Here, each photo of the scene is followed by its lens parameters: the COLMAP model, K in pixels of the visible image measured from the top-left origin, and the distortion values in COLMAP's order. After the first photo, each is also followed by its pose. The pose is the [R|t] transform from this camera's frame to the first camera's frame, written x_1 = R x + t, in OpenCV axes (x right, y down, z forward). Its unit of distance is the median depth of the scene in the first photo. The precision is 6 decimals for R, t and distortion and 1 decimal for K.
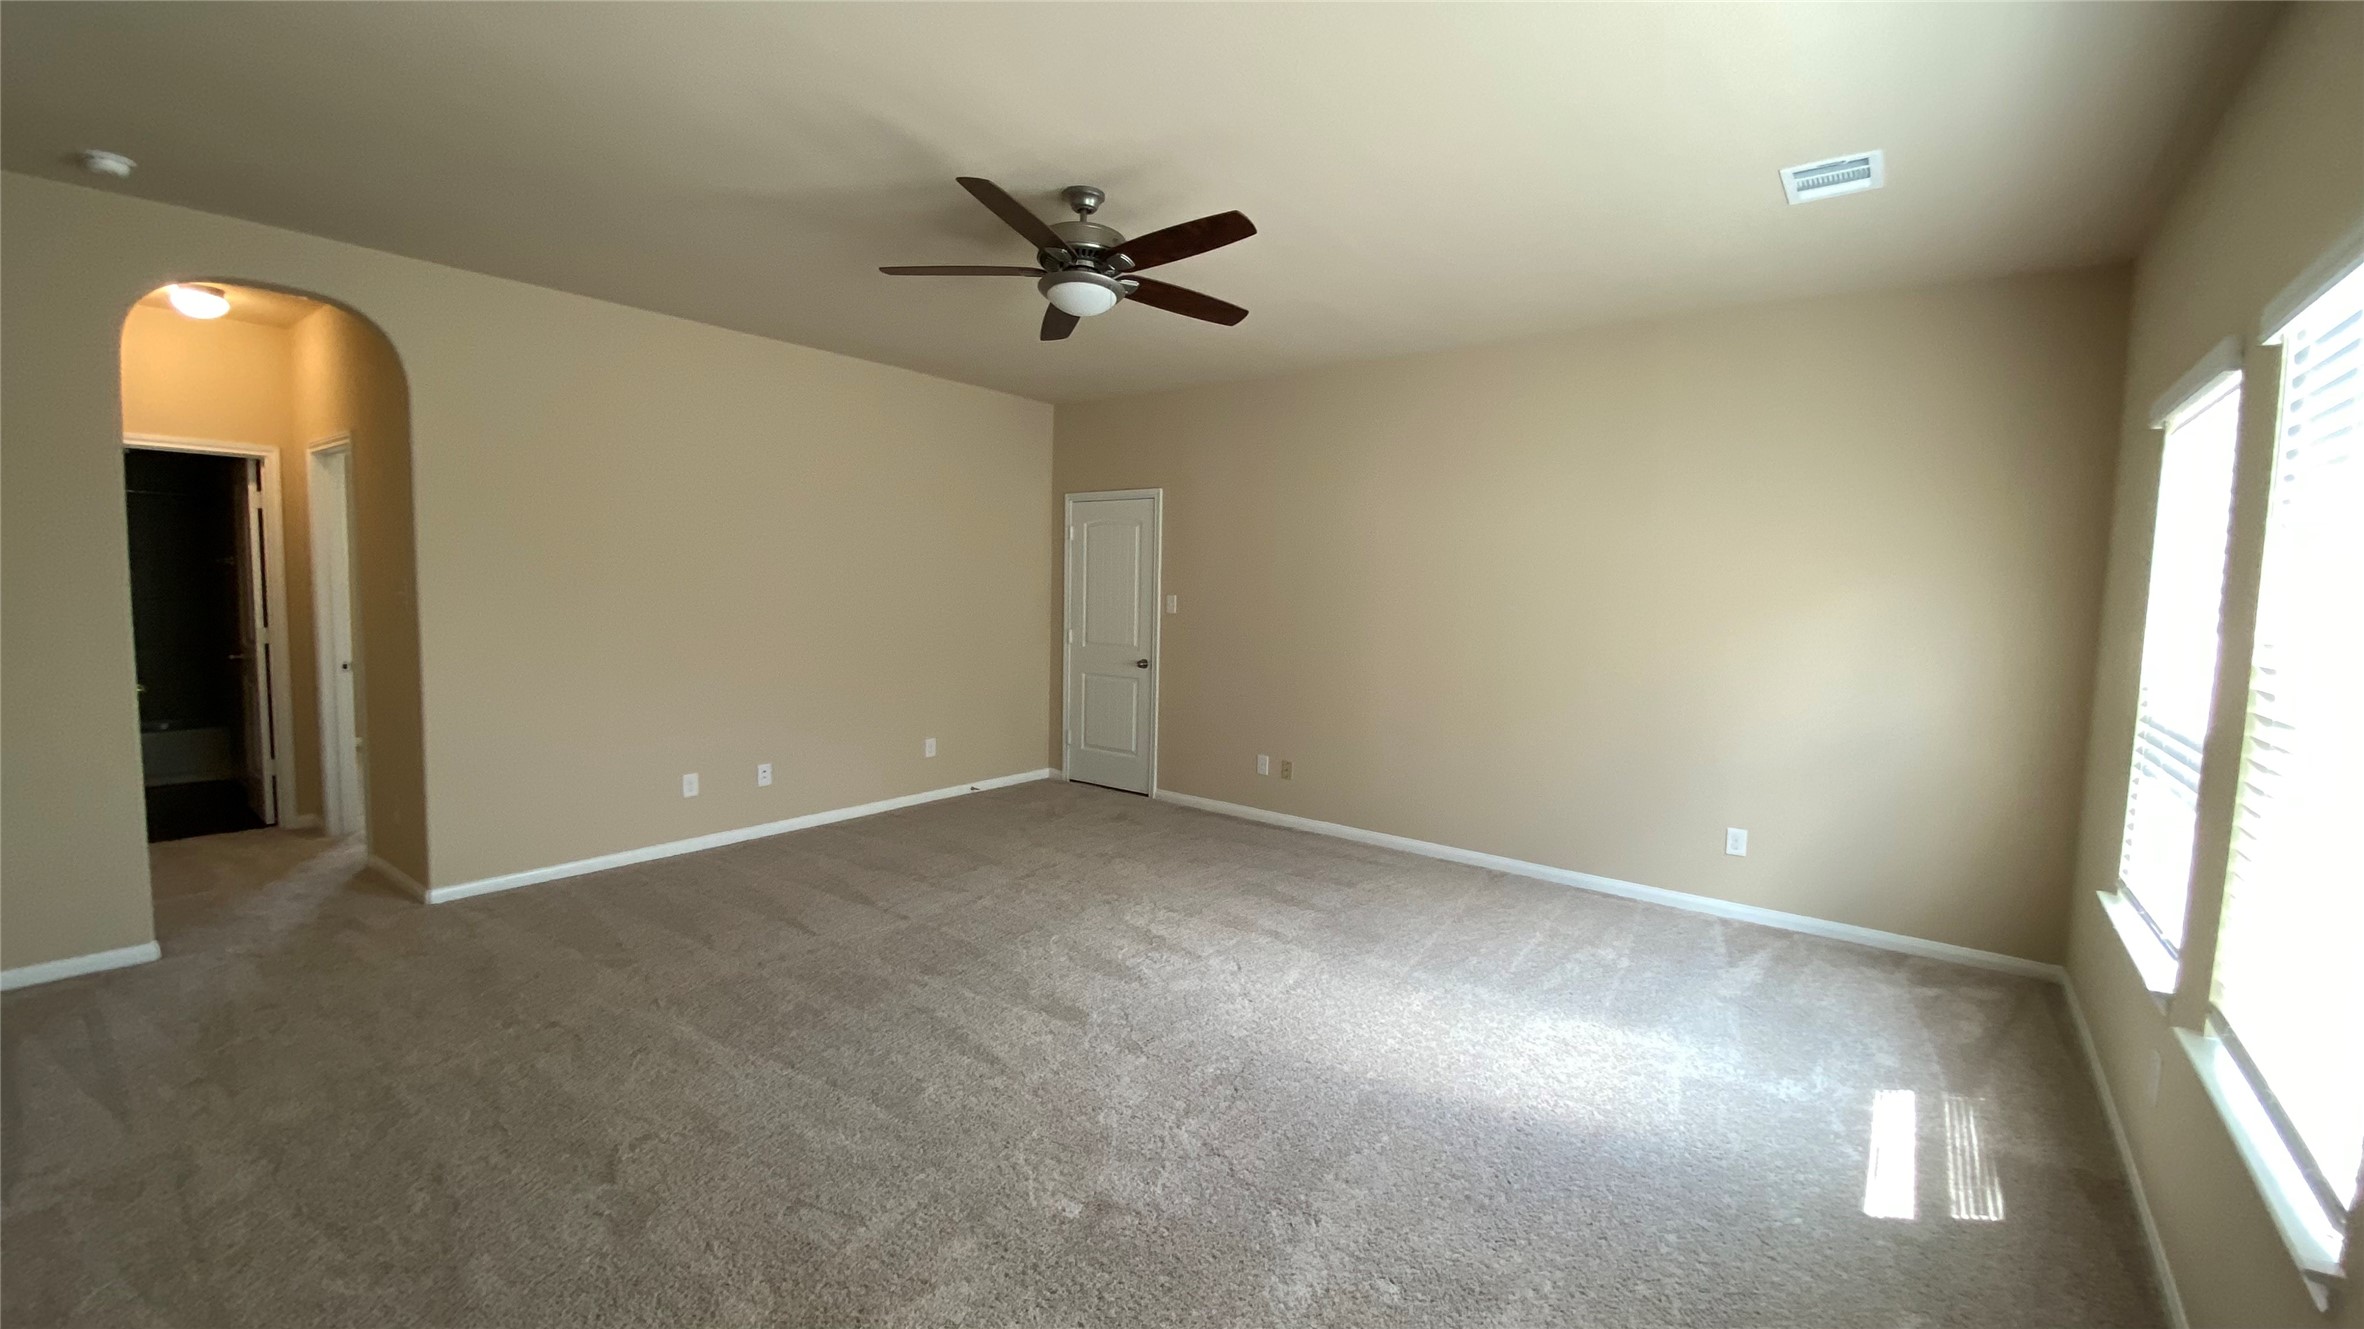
lens RADIAL K [[973.6, 0, 1144.6], [0, 973.6, 681.9], [0, 0, 1]] dist [0.012439, -0.015729]
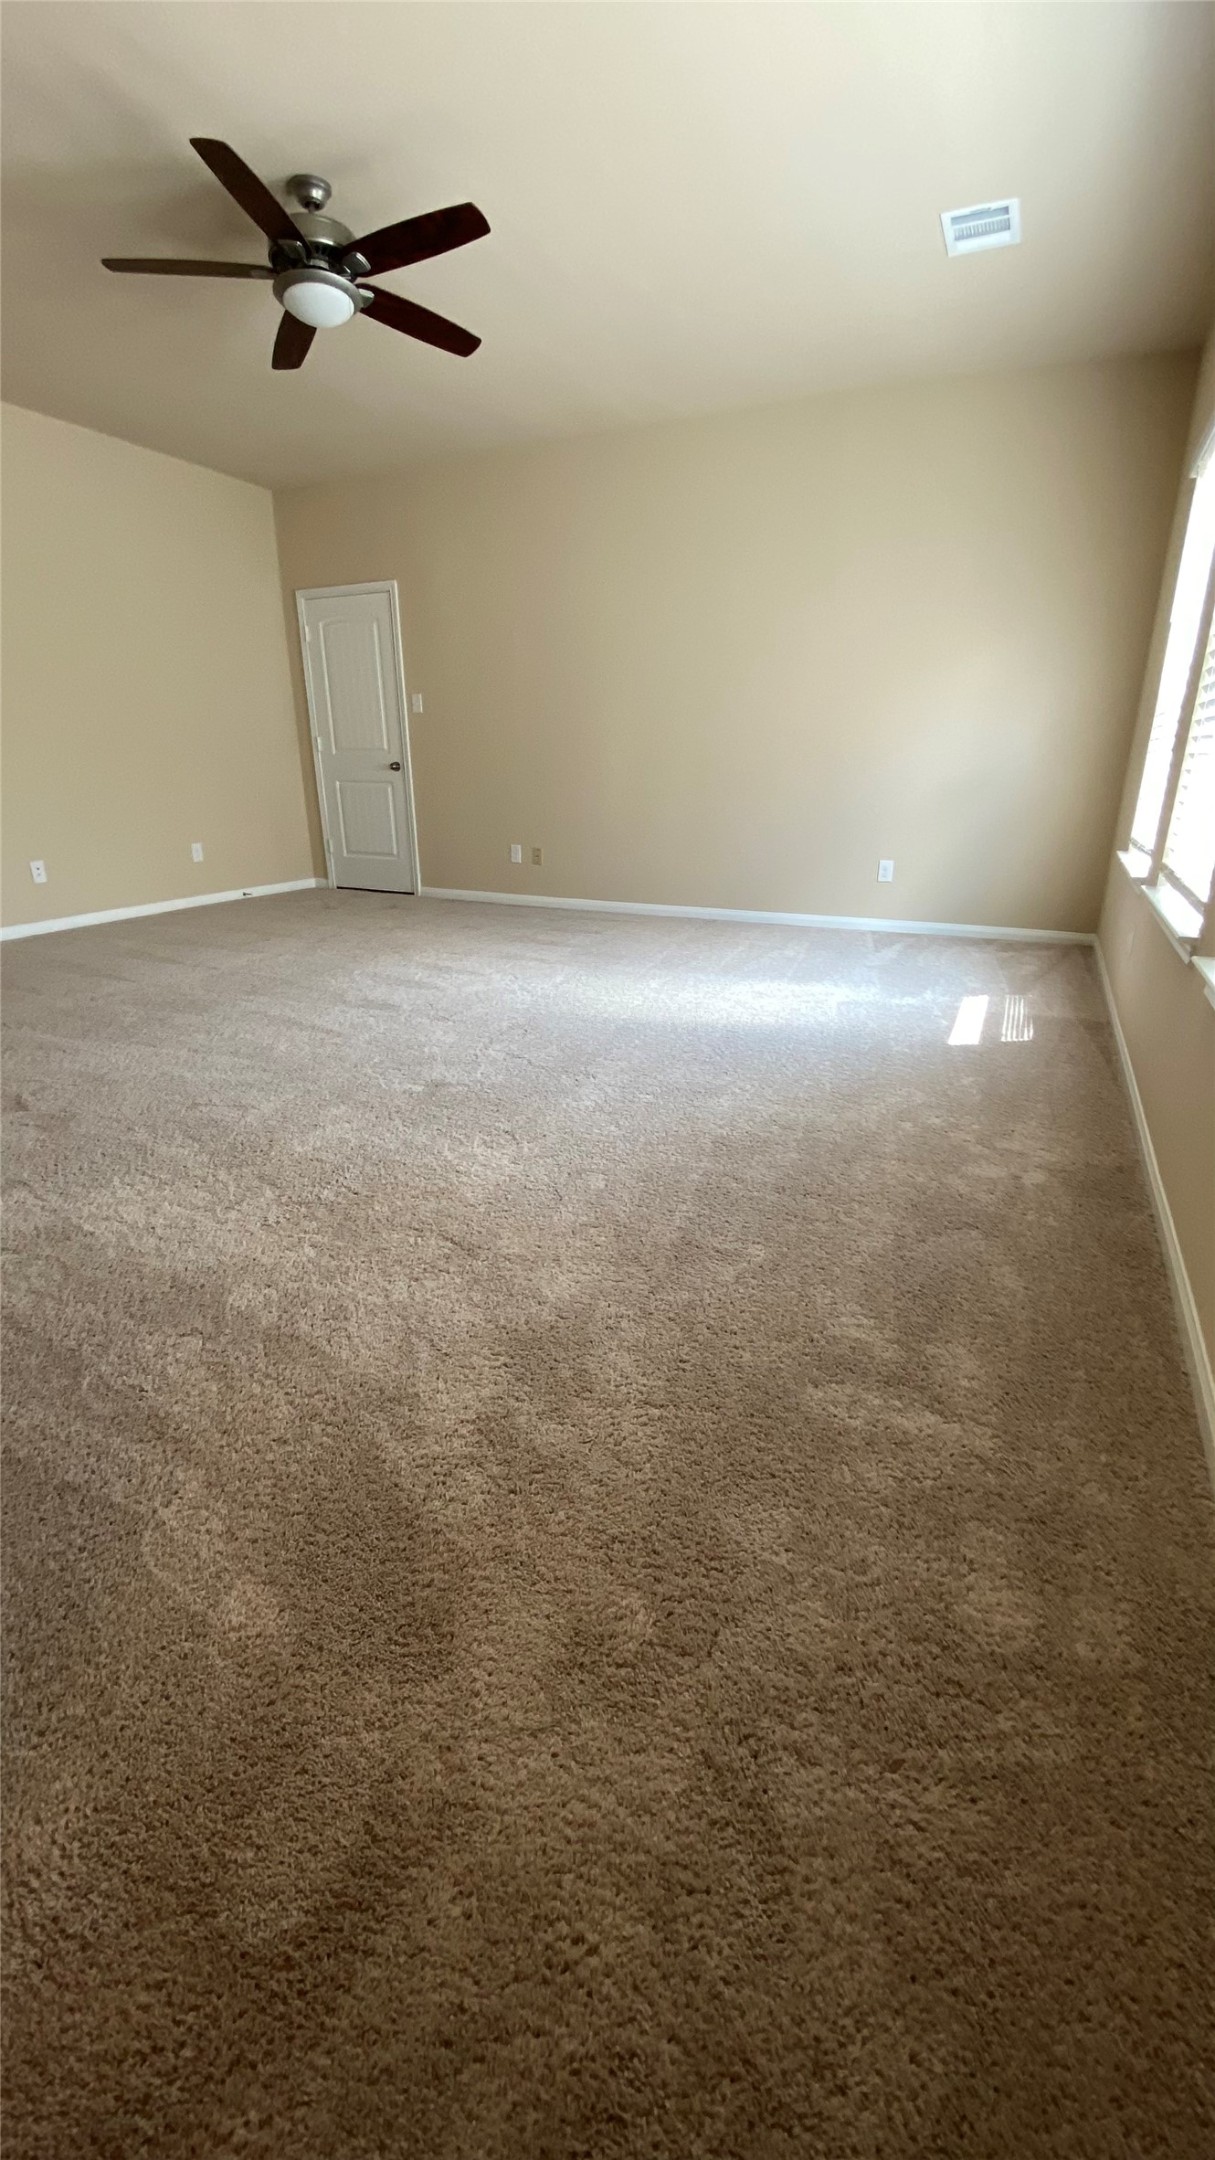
lens RADIAL K [[889.6, 0, 593.4], [0, 889.6, 1091.9], [0, 0, 1]] dist [0.012439, -0.015729]
pose [[0.973258, -0.103458, 0.205100, -0.059567], [0.045753, 0.962255, 0.268278, 0.154417], [-0.225114, -0.251719, 0.941255, -0.133045]]
